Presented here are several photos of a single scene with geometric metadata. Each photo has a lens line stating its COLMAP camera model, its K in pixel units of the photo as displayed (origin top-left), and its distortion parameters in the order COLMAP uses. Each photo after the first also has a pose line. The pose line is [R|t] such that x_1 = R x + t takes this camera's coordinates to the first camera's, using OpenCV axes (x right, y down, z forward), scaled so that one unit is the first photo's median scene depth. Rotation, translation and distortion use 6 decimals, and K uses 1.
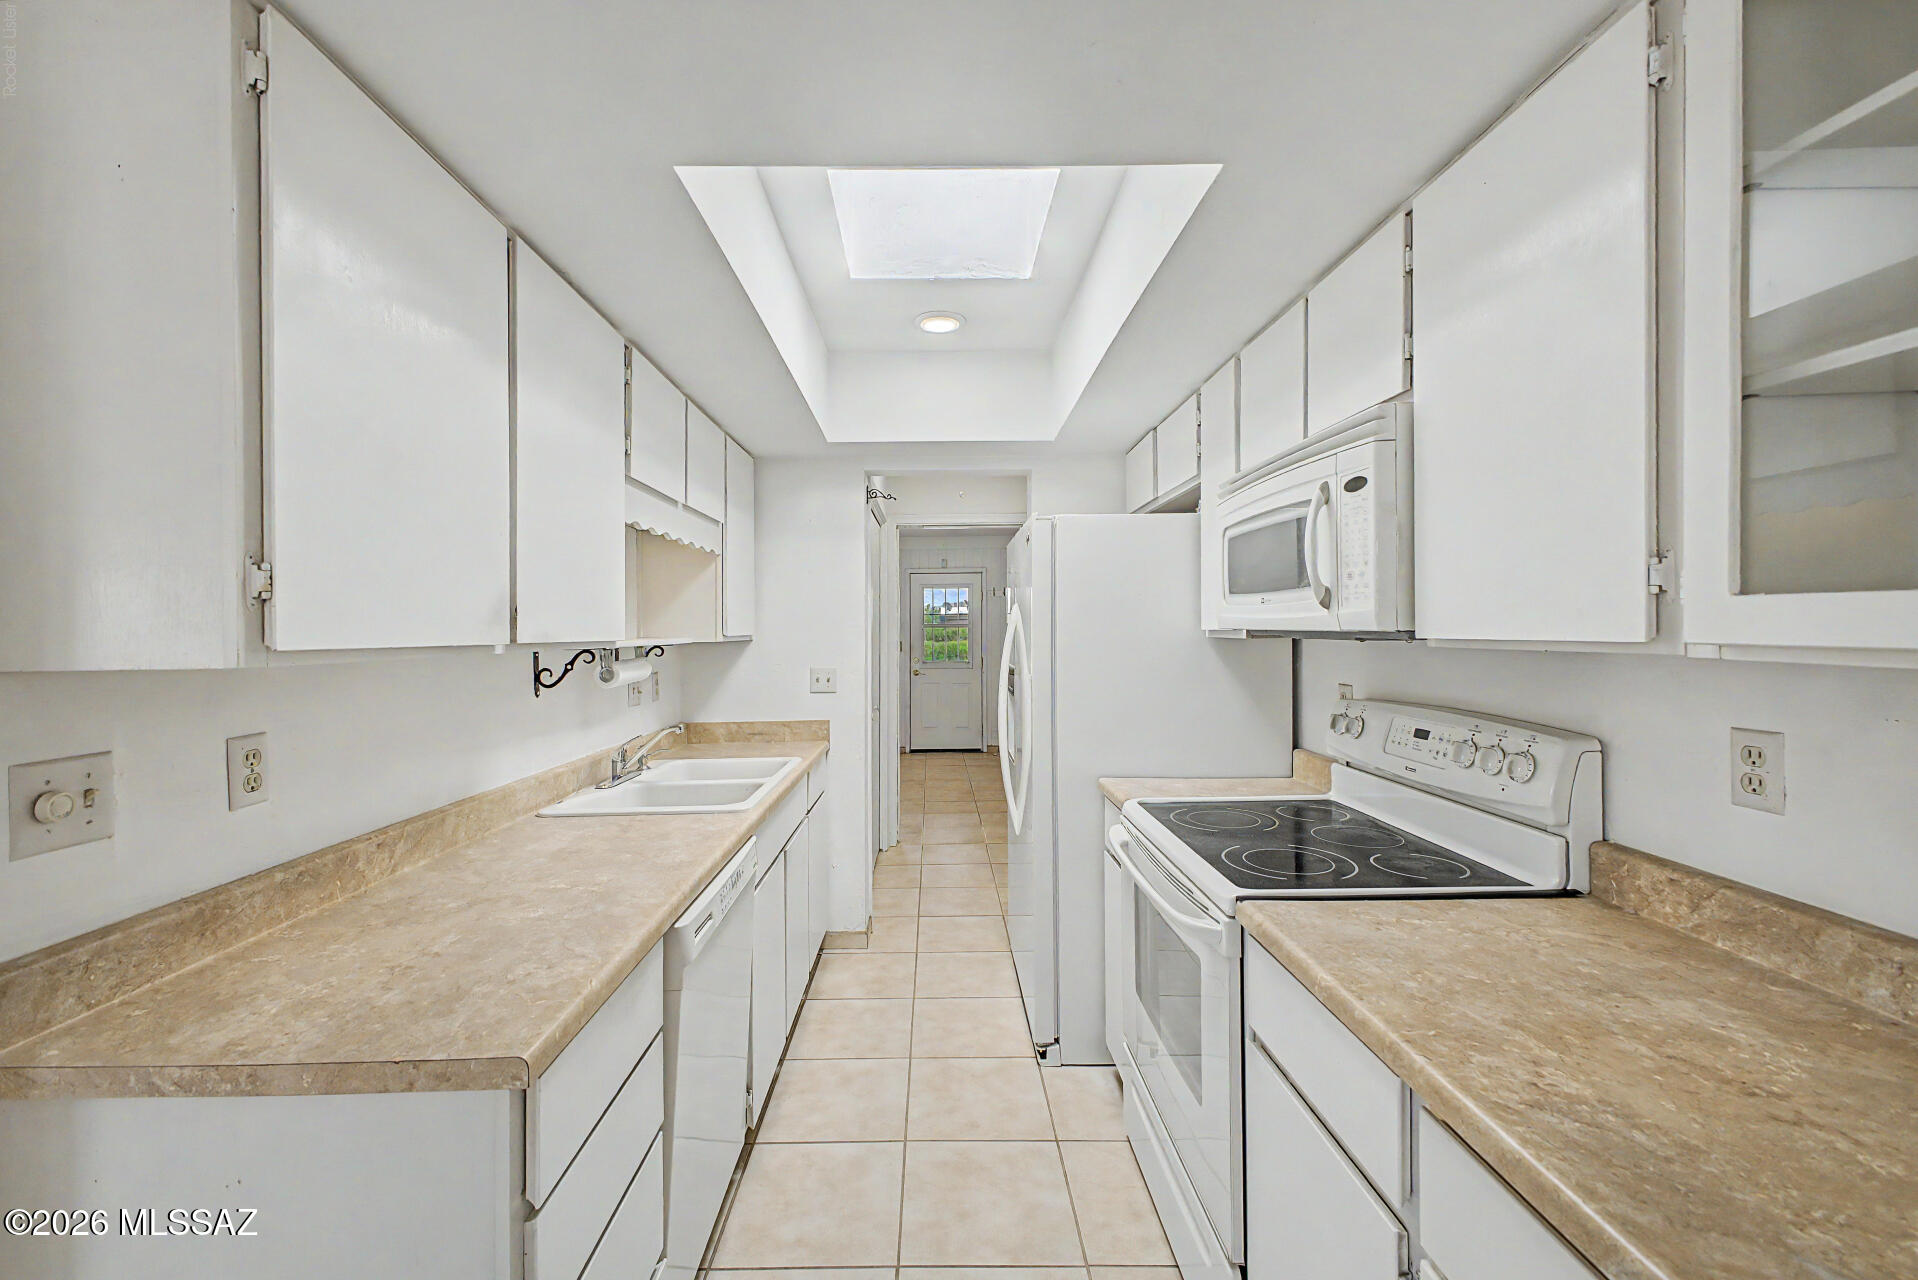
lens RADIAL K [[759.0, 0, 959.0], [0, 759.0, 640.0], [0, 0, 1]] dist [0.028527, -0.008608]
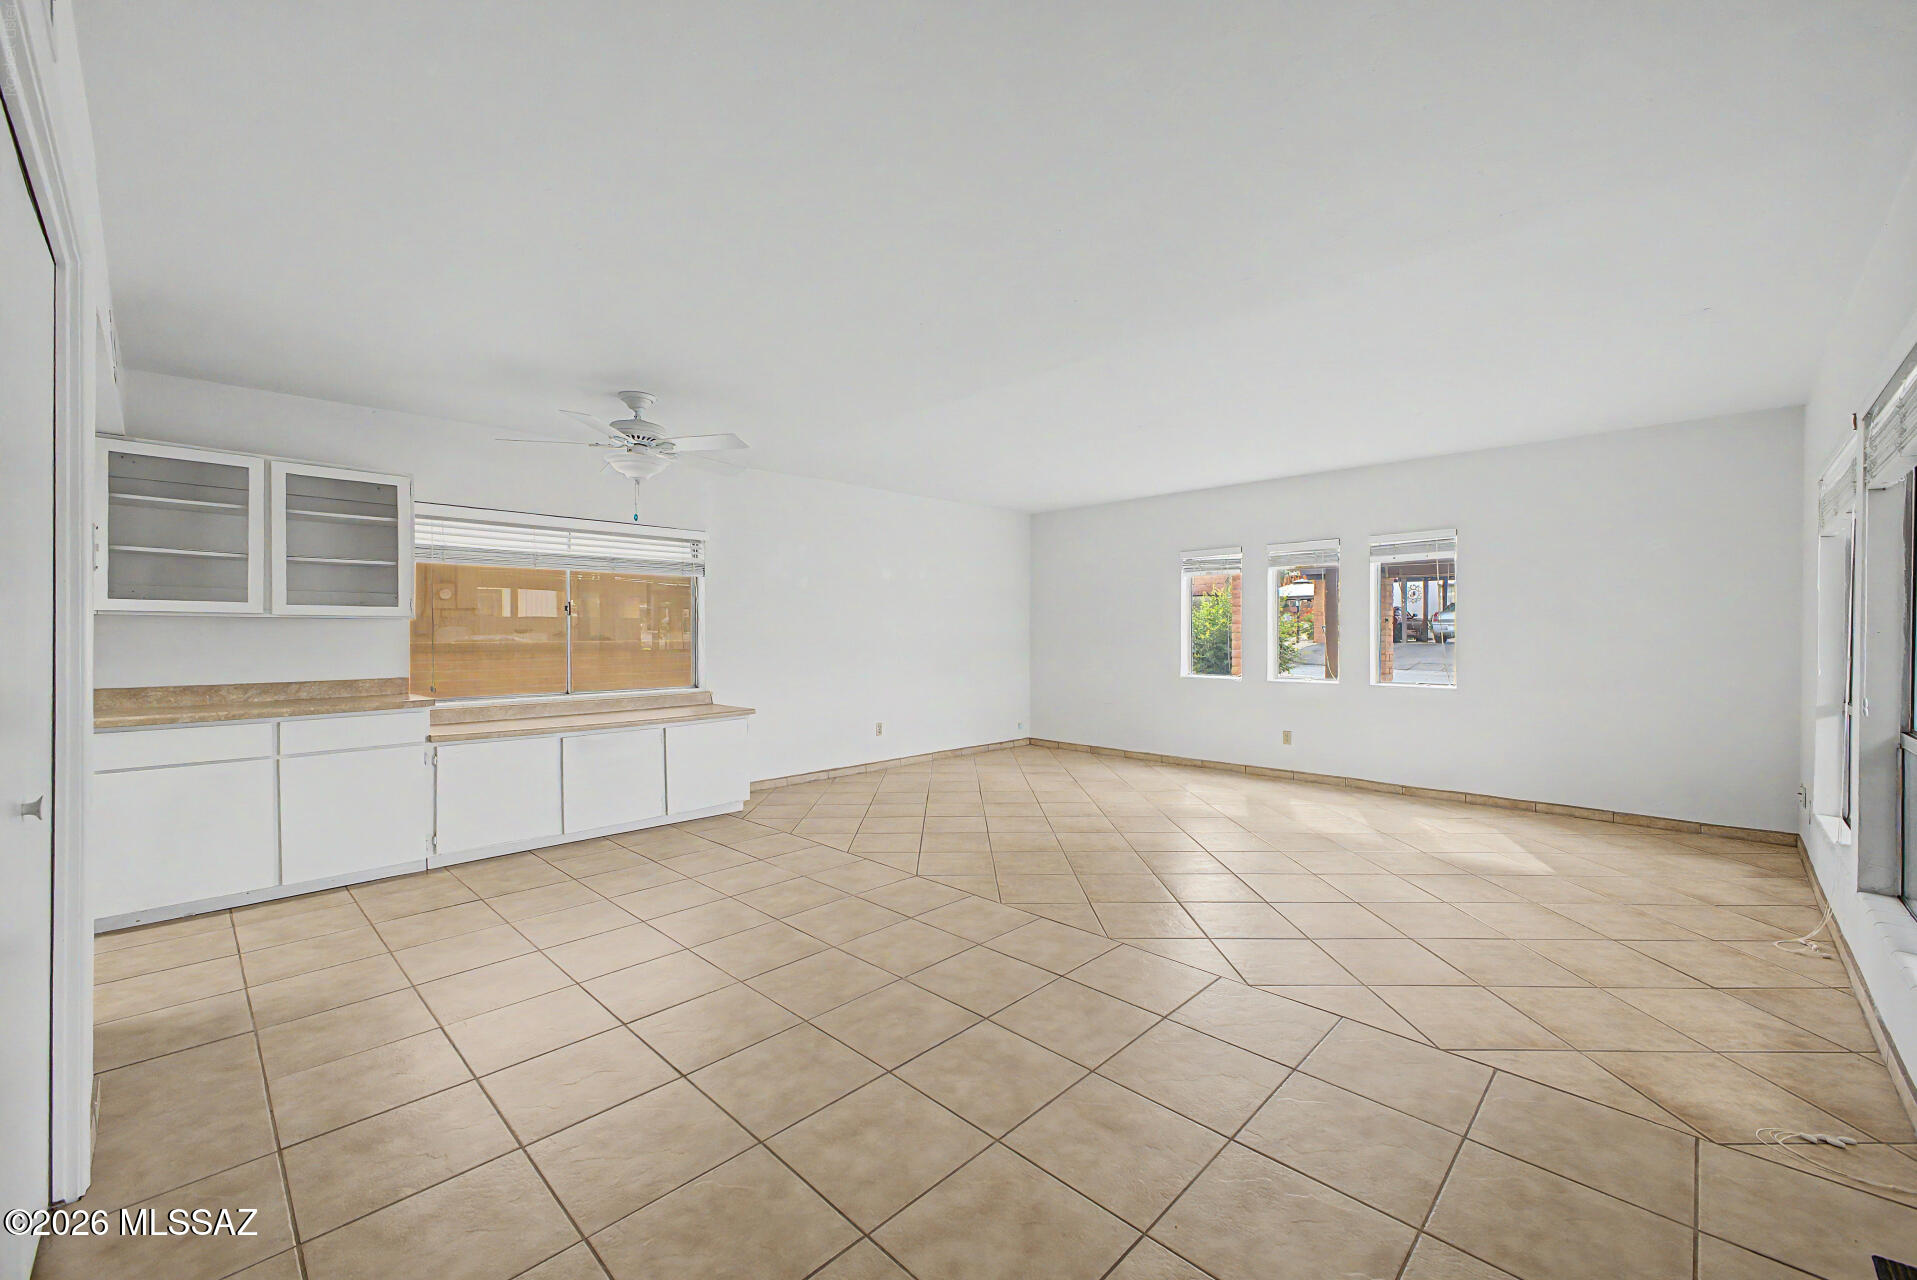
lens RADIAL K [[758.6, 0, 958.5], [0, 758.6, 640.0], [0, 0, 1]] dist [0.028527, -0.008608]
pose [[-0.711847, 0.001825, 0.702332, -2.850438], [0.015225, 0.999802, 0.012833, 0.100883], [-0.702169, 0.019828, -0.711734, 0.413506]]
